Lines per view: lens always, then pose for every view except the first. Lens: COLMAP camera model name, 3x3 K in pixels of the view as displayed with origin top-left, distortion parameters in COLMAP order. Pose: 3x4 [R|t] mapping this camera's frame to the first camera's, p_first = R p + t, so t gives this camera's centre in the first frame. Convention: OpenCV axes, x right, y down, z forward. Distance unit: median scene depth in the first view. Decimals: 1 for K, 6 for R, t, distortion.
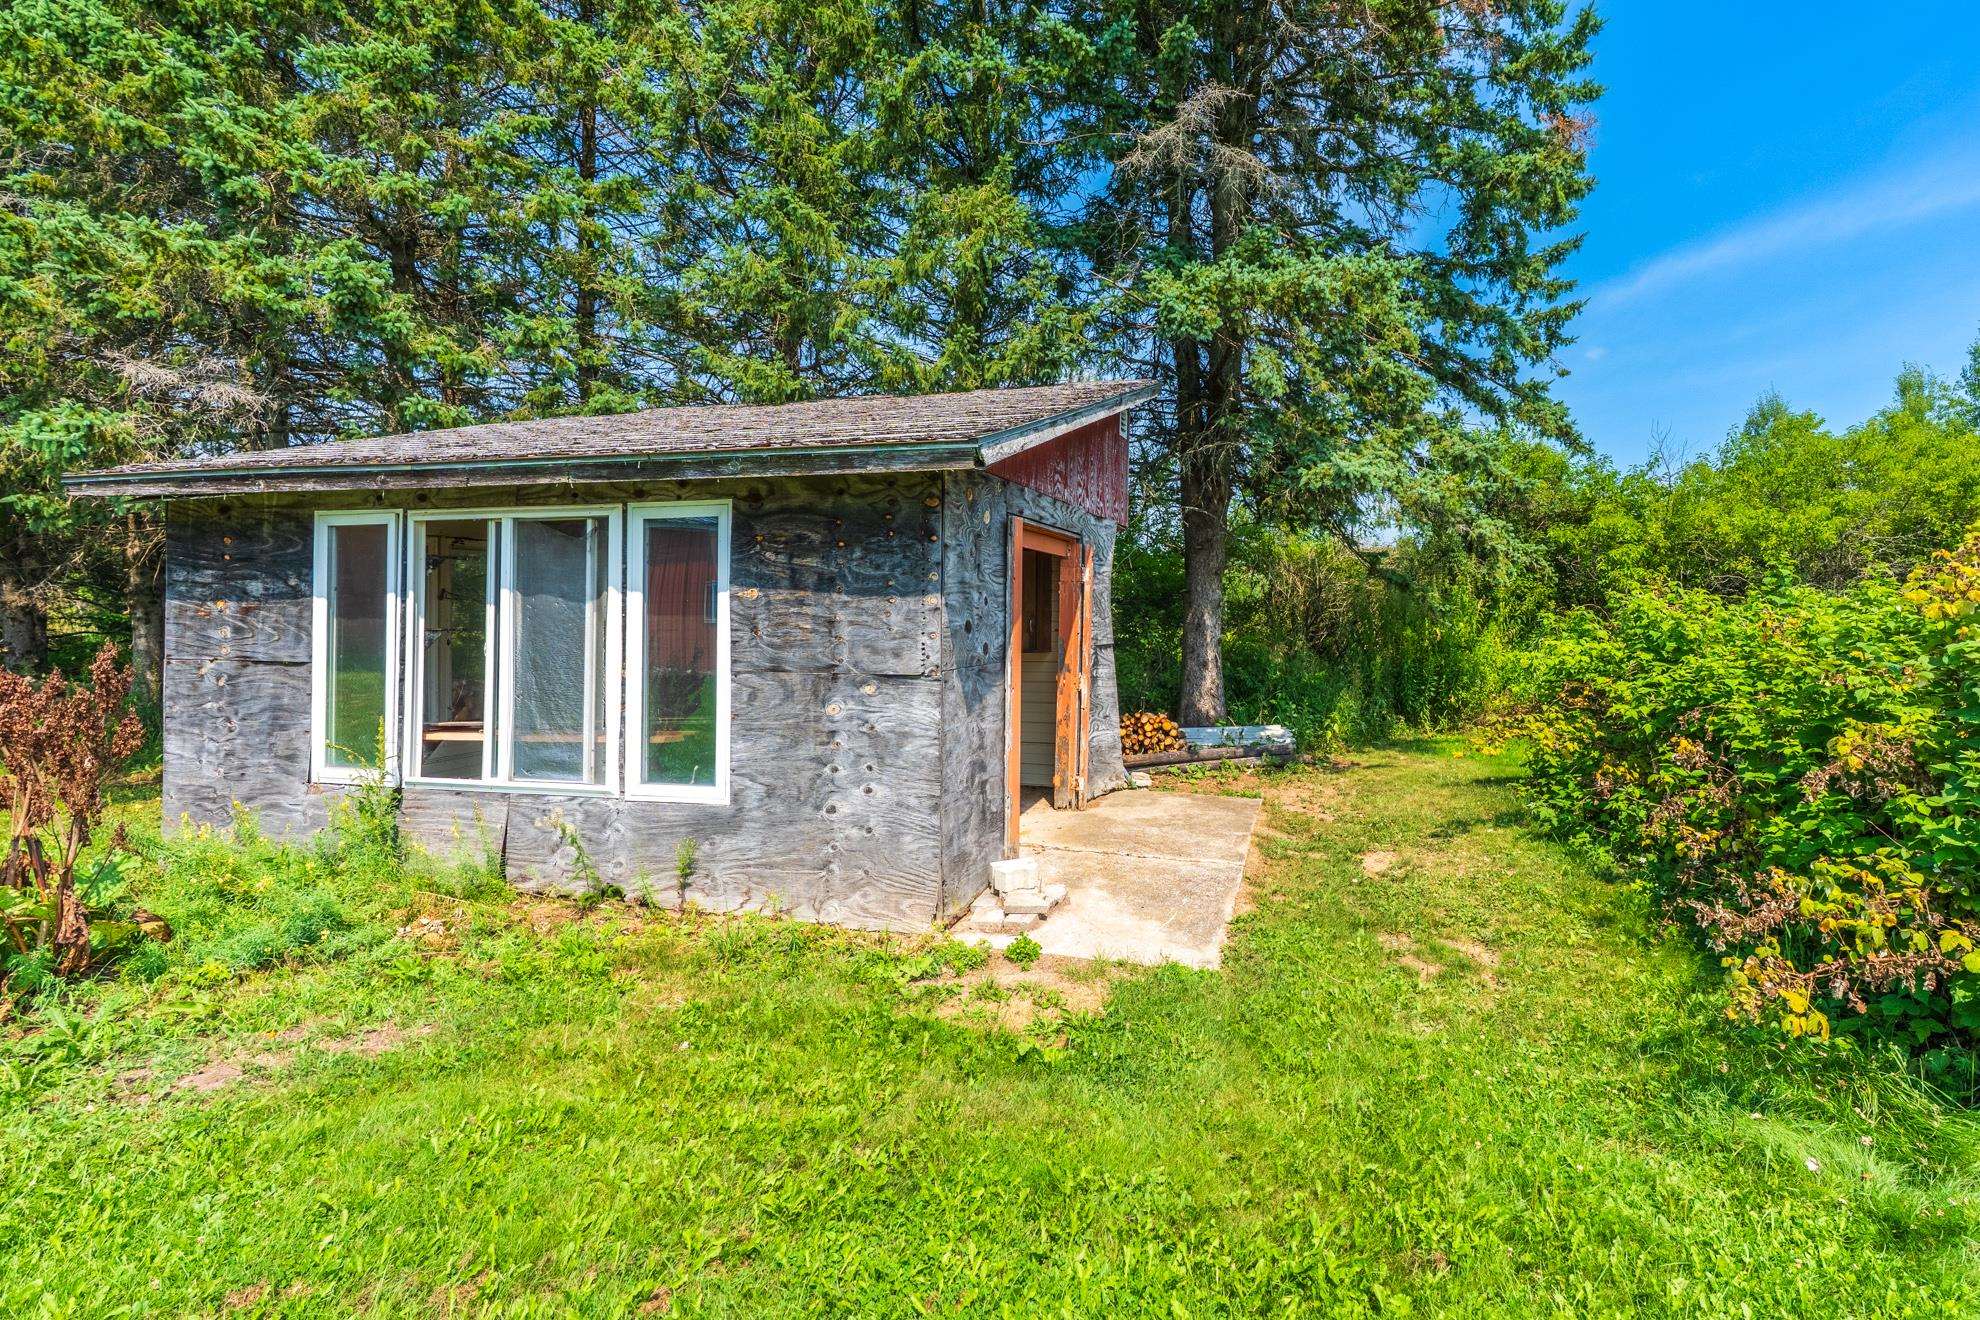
lens RADIAL K [[884.3, 0, 1097.0], [0, 884.3, 587.2], [0, 0, 1]] dist [-0.001953, 0.001032]
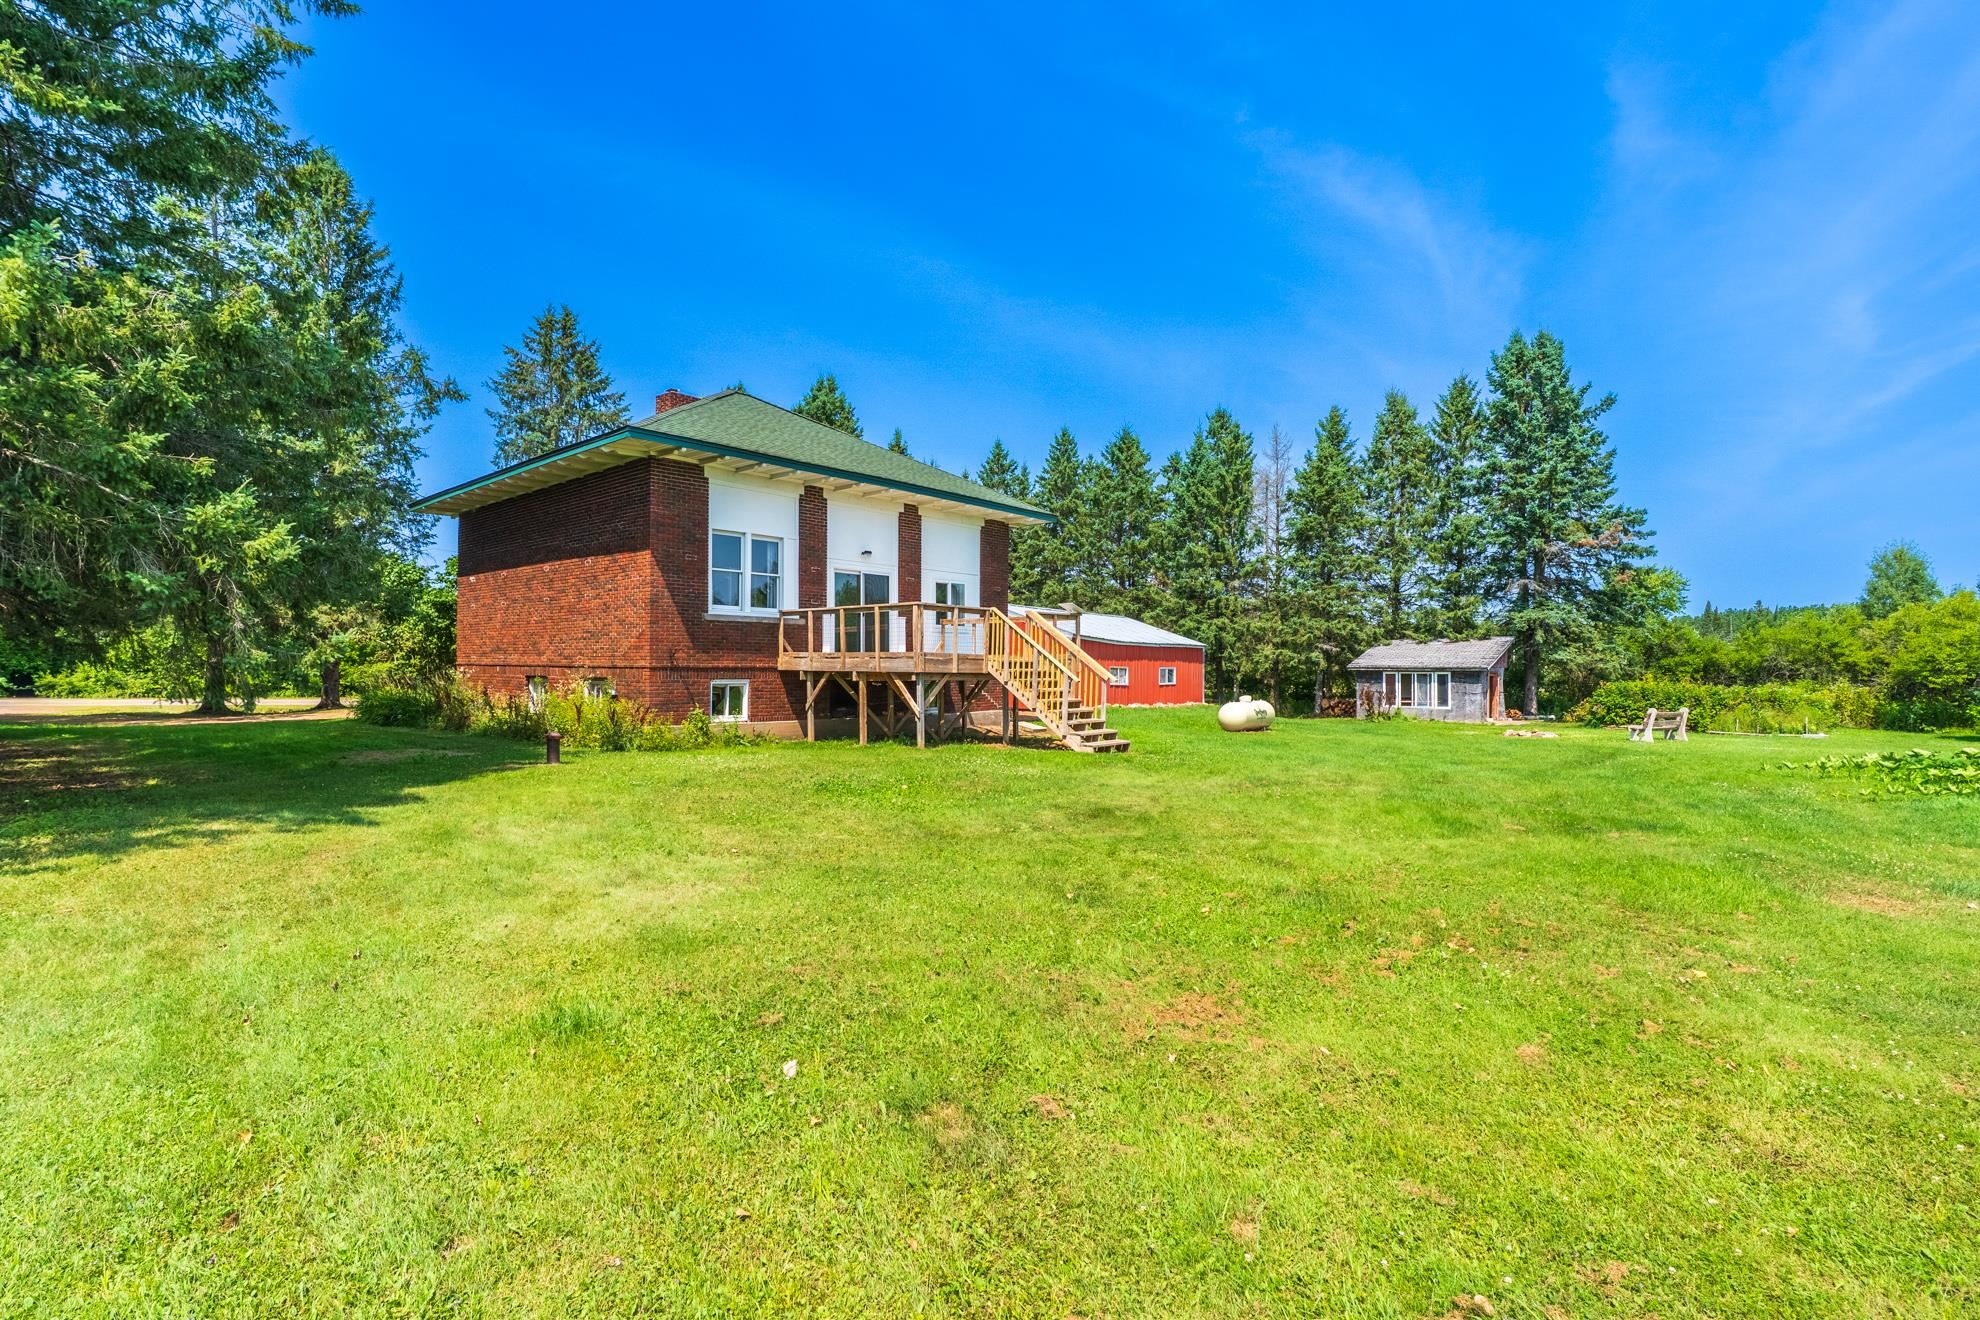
lens RADIAL K [[901.6, 0, 972.2], [0, 901.6, 667.8], [0, 0, 1]] dist [-0.006886, 0.002304]
pose [[0.867979, 0.003495, -0.496589, -0.109534], [0.002450, 0.999933, 0.011319, -0.231039], [0.496595, -0.011042, 0.867912, -7.999229]]
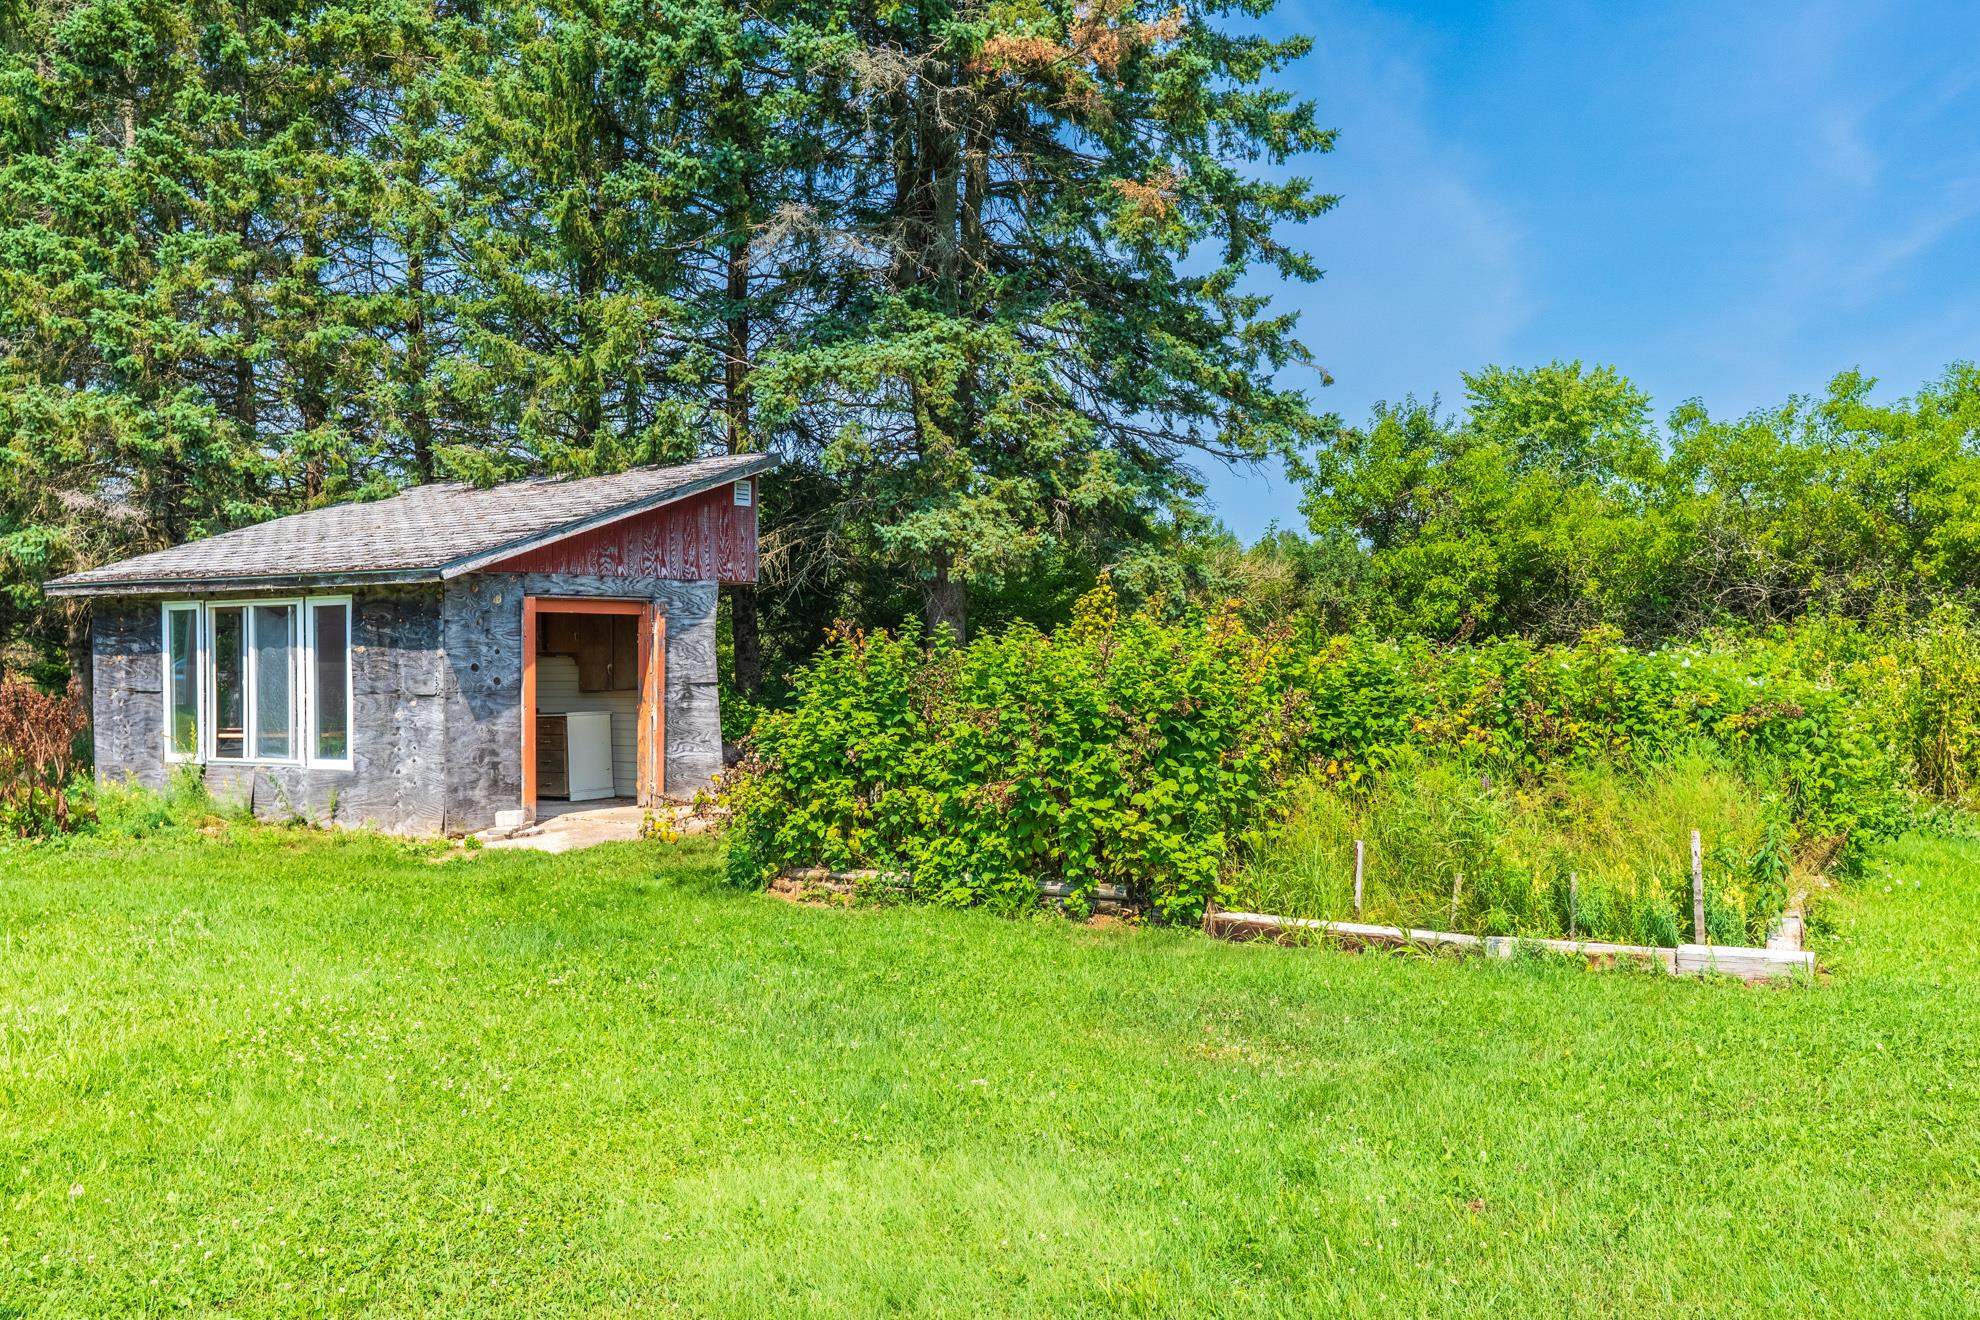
lens RADIAL K [[1614.8, 0, 990.1], [0, 1614.8, 660.1], [0, 0, 1]] dist [0.003417, -0.008516]
pose [[0.956145, -0.005625, -0.292838, 1.603136], [0.012757, 0.999667, 0.022450, -0.024774], [0.292614, -0.025202, 0.955898, -1.560261]]
